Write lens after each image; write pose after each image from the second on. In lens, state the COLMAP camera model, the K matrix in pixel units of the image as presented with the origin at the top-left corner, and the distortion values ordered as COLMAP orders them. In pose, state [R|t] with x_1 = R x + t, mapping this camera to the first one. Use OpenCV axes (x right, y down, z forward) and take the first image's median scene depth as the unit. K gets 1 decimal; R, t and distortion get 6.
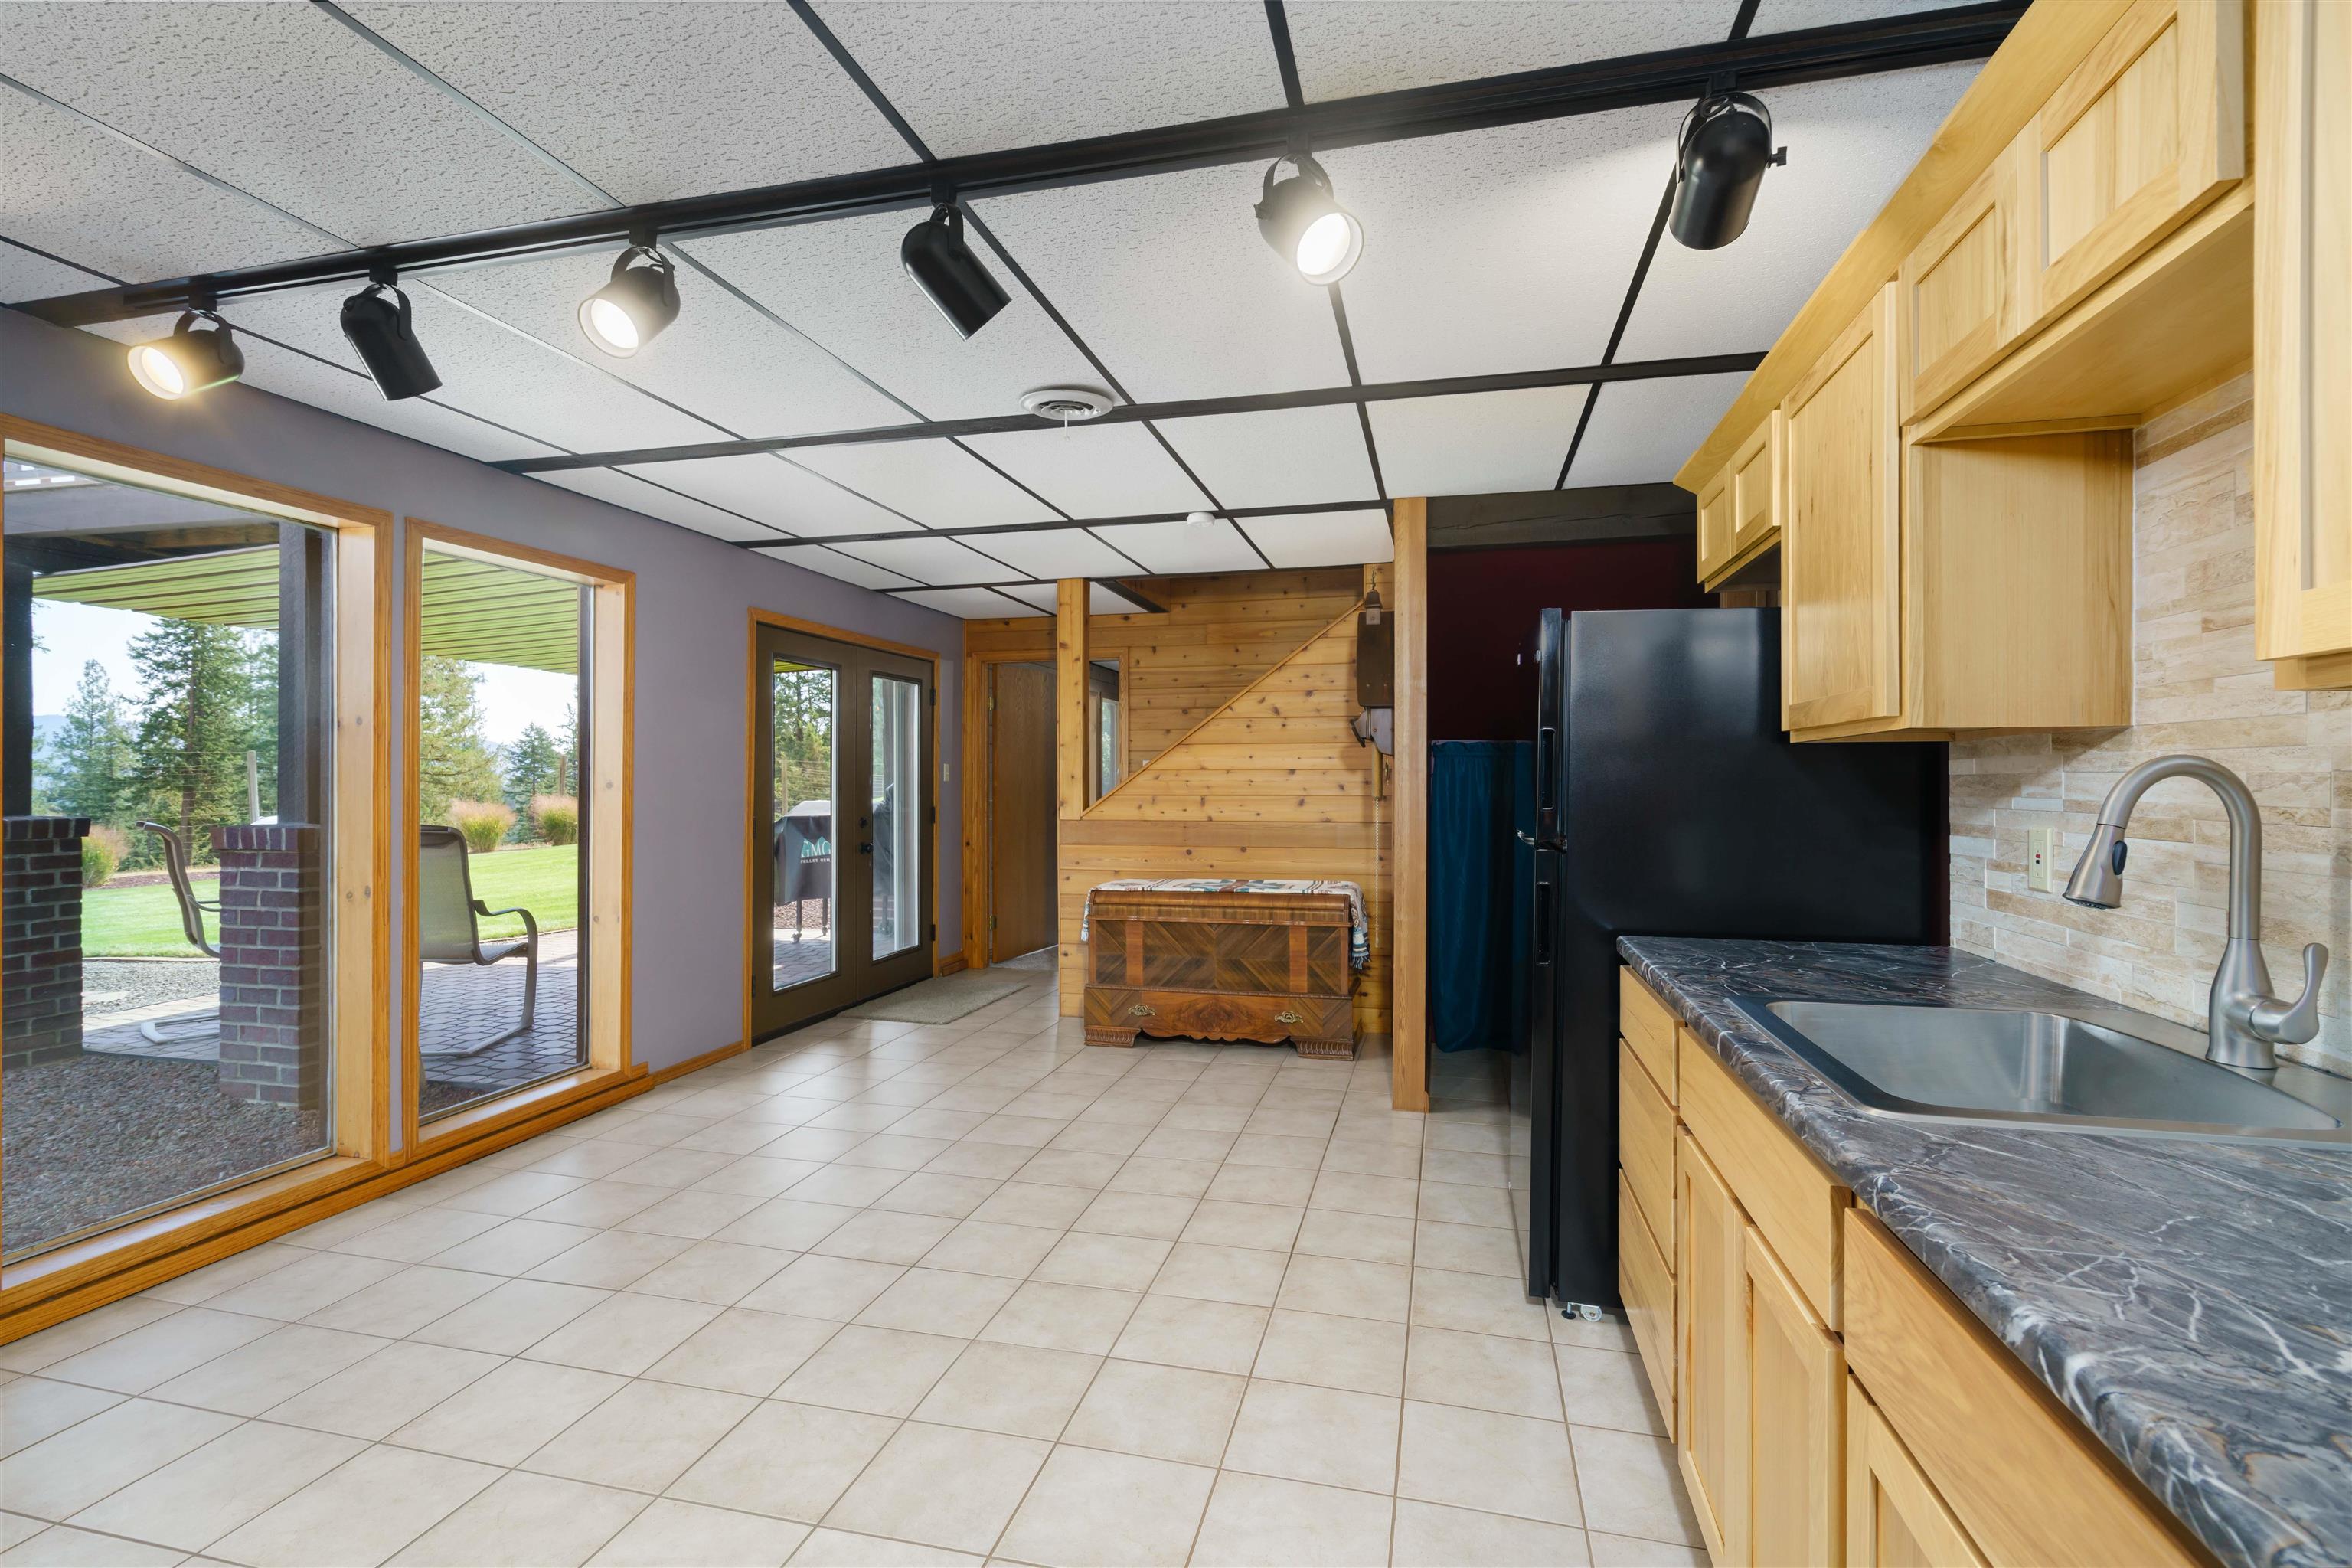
lens RADIAL K [[1079.4, 0, 1173.8], [0, 1079.4, 783.4], [0, 0, 1]] dist [-0.009891, 0.004398]
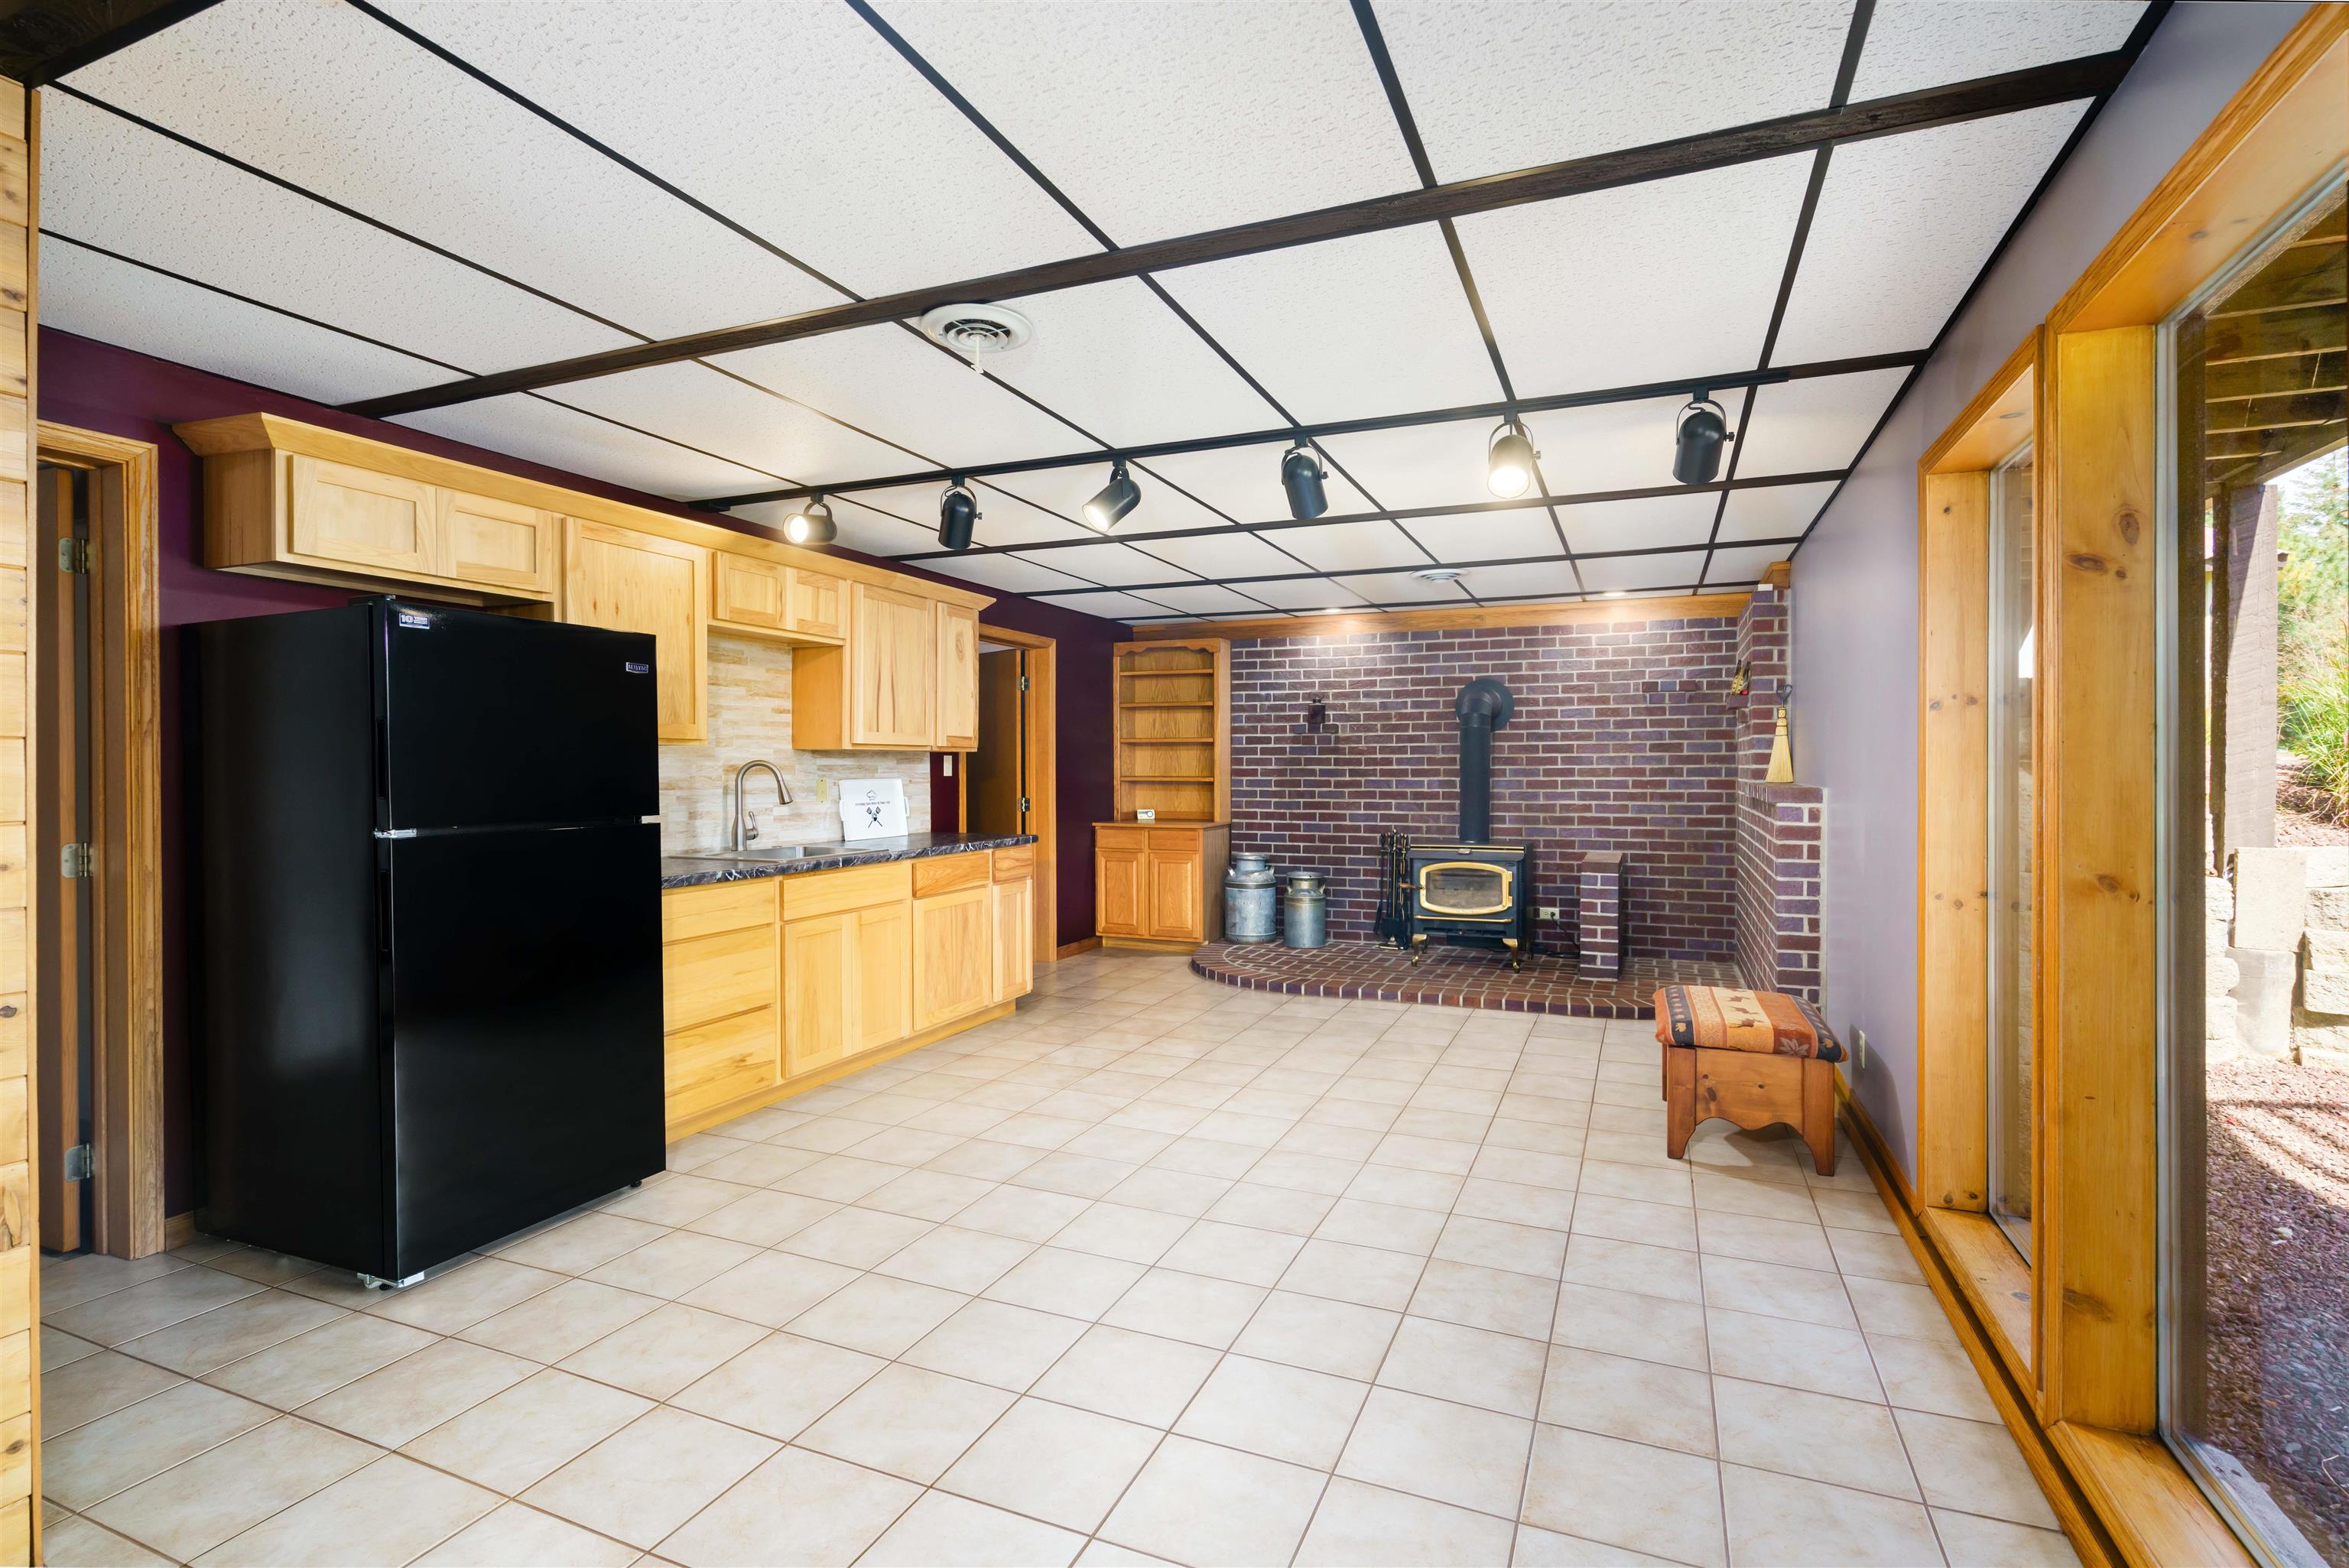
lens RADIAL K [[1077.9, 0, 1179.9], [0, 1077.9, 776.7], [0, 0, 1]] dist [-0.009891, 0.004398]
pose [[-0.988523, -0.000353, 0.151071, -0.432494], [0.002042, 0.999875, 0.015697, -0.003447], [-0.151058, 0.015825, -0.988398, 2.034168]]
